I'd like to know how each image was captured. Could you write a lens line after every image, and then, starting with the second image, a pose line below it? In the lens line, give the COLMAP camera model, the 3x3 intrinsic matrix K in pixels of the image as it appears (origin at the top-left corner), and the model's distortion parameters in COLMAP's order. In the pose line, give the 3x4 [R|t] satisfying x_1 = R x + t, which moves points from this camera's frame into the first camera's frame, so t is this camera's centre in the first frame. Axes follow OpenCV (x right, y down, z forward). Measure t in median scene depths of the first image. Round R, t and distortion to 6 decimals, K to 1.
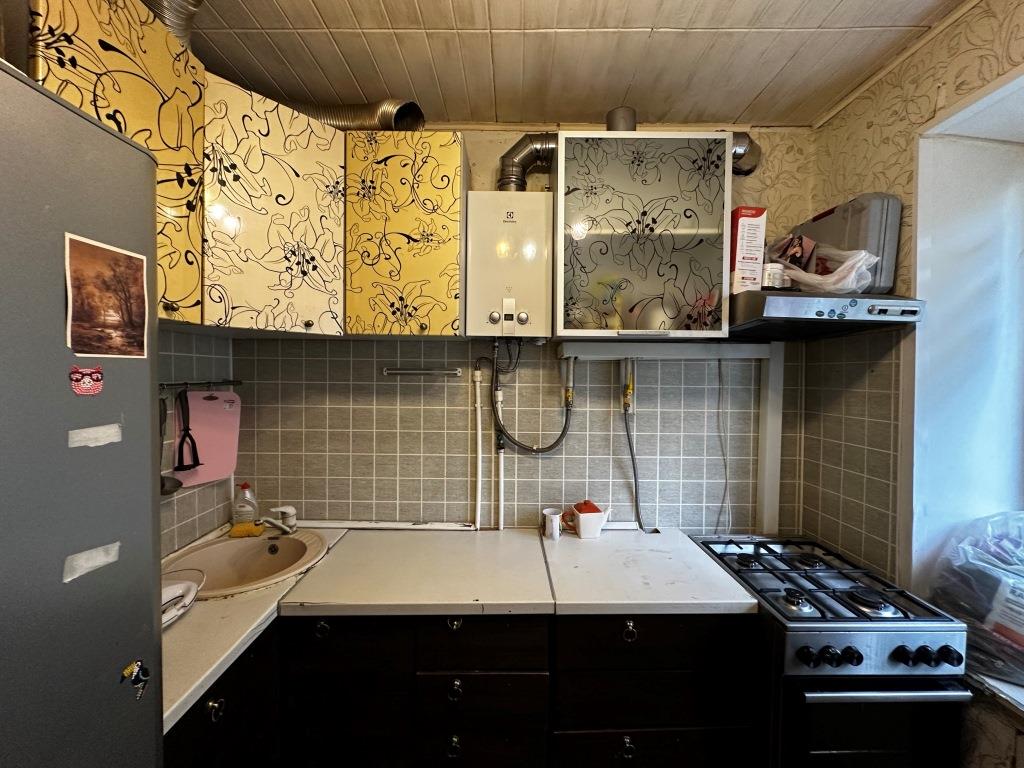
lens RADIAL K [[407.7, 0, 512.0], [0, 407.7, 384.0], [0, 0, 1]] dist [0.000328, -0.000125]
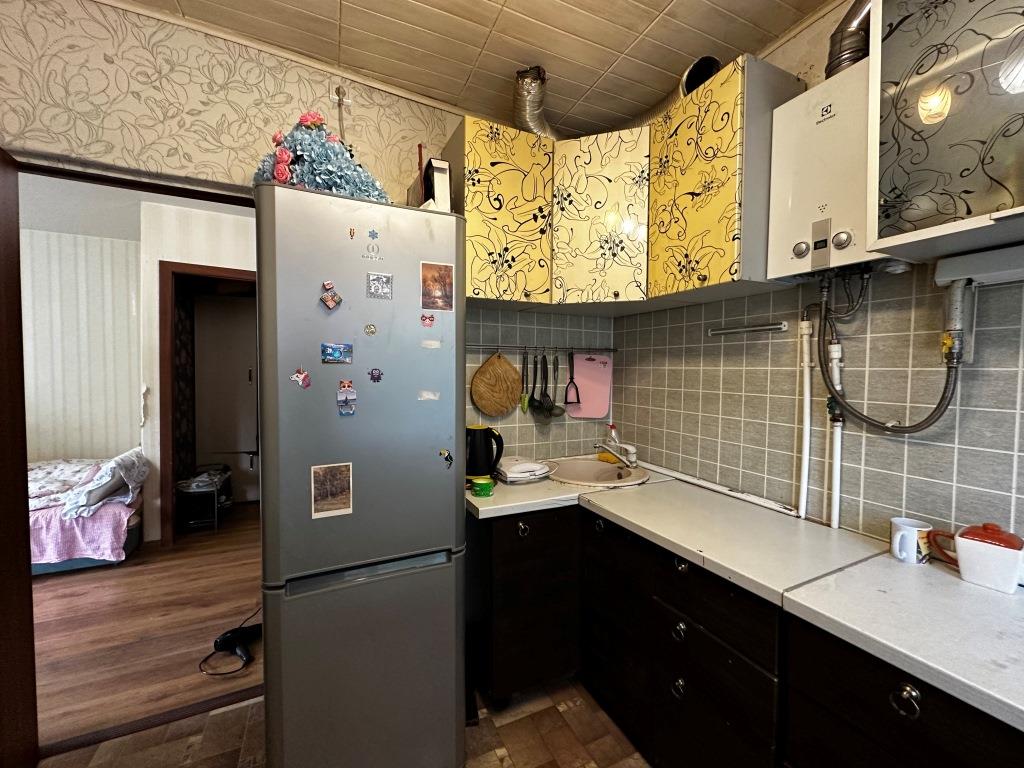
lens RADIAL K [[407.7, 0, 512.0], [0, 407.7, 384.0], [0, 0, 1]] dist [0.000328, -0.000125]
pose [[0.417963, 0.028234, -0.908025, 0.501440], [-0.027509, 0.999452, 0.018415, 0.112863], [0.908047, 0.017282, 0.418511, 0.161920]]
